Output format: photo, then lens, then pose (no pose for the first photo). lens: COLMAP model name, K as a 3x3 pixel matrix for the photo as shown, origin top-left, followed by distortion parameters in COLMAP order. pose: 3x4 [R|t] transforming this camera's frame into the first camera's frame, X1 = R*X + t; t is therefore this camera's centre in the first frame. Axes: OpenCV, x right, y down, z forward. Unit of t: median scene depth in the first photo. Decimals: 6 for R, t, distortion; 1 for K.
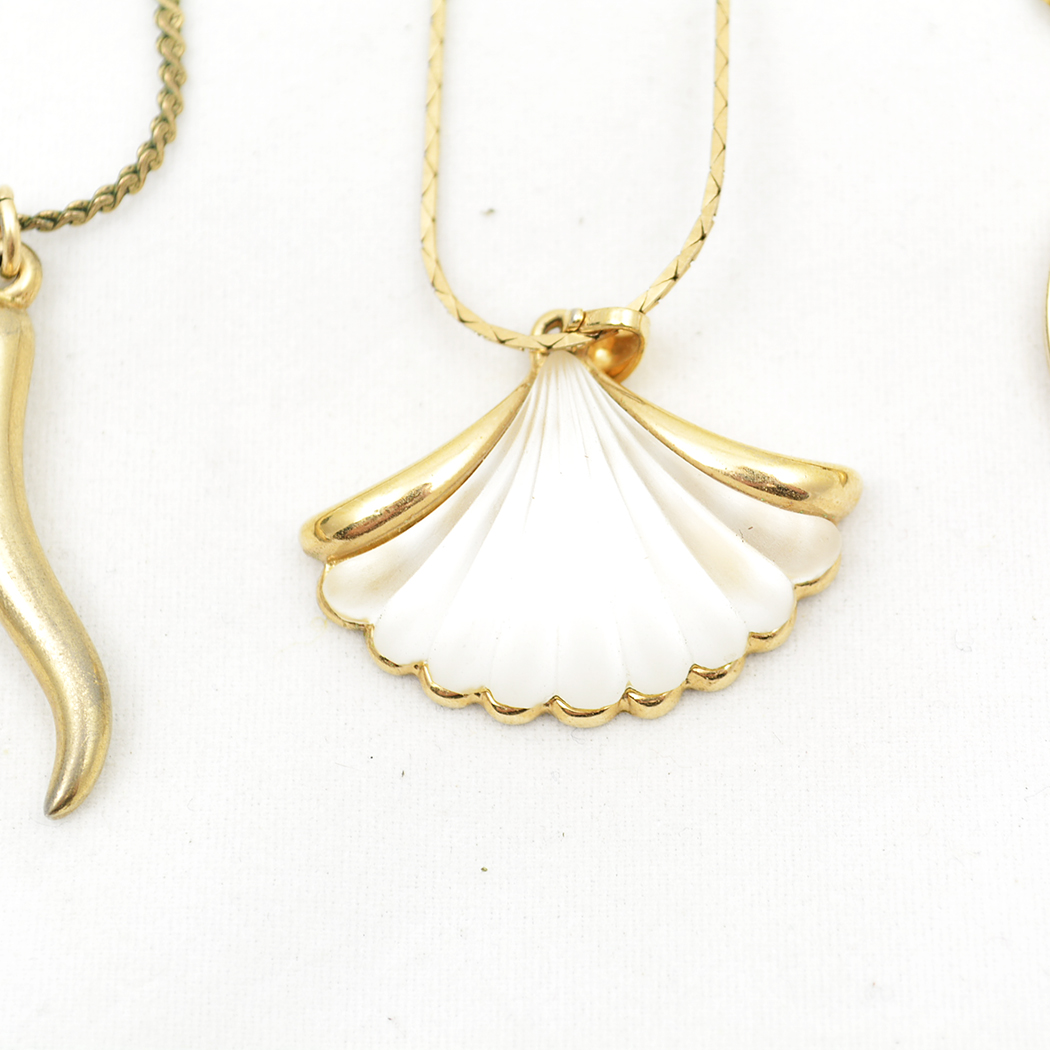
lens RADIAL K [[3421.9, 0, 525.9], [0, 3421.9, 521.7], [0, 0, 1]] dist [0.018886, 0.000000]
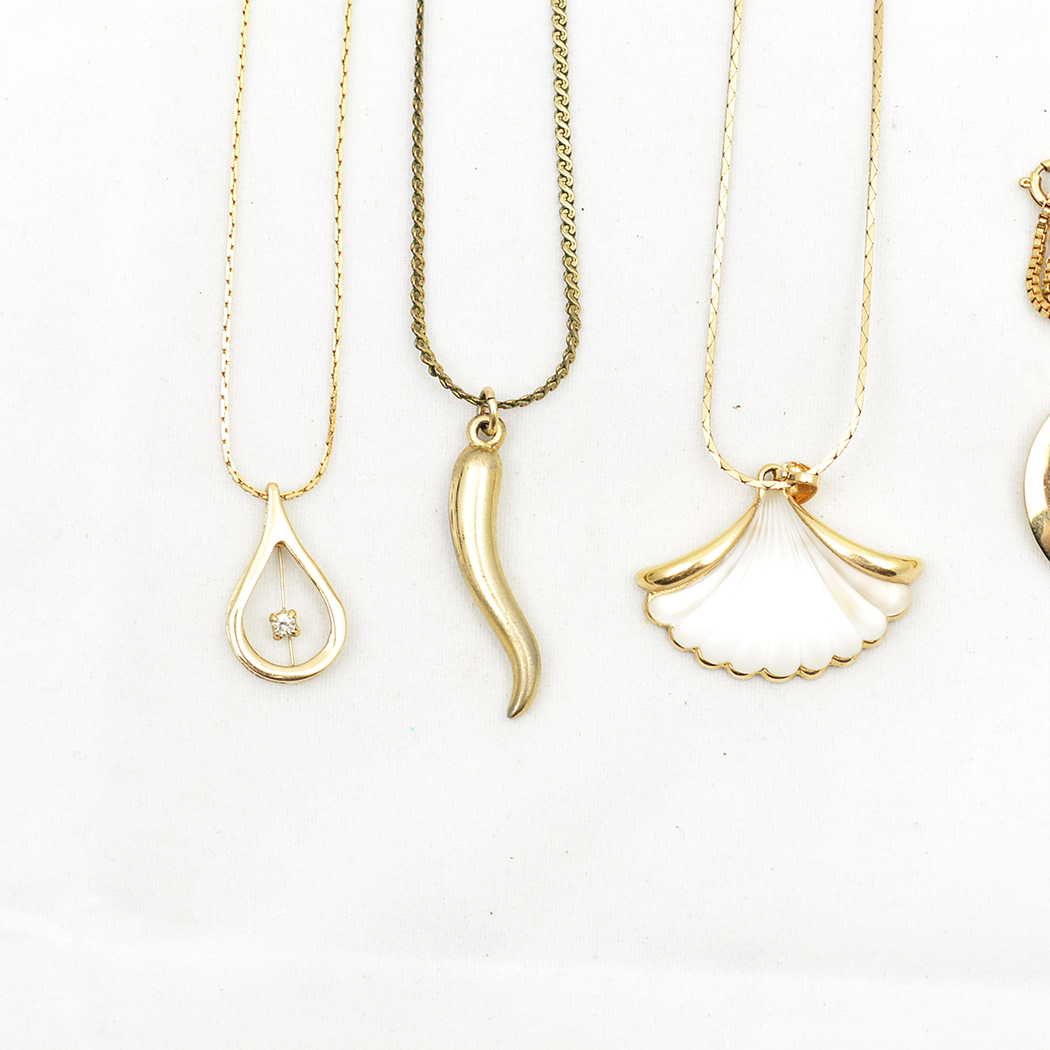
lens RADIAL K [[3421.9, 0, 456.0], [0, 3421.9, 492.9], [0, 0, 1]] dist [0.018886, 0.000000]
pose [[0.999141, 0.041356, -0.002505, -0.167827], [-0.040344, 0.984894, 0.168392, -0.373636], [0.009432, -0.168147, 0.985717, -0.937869]]
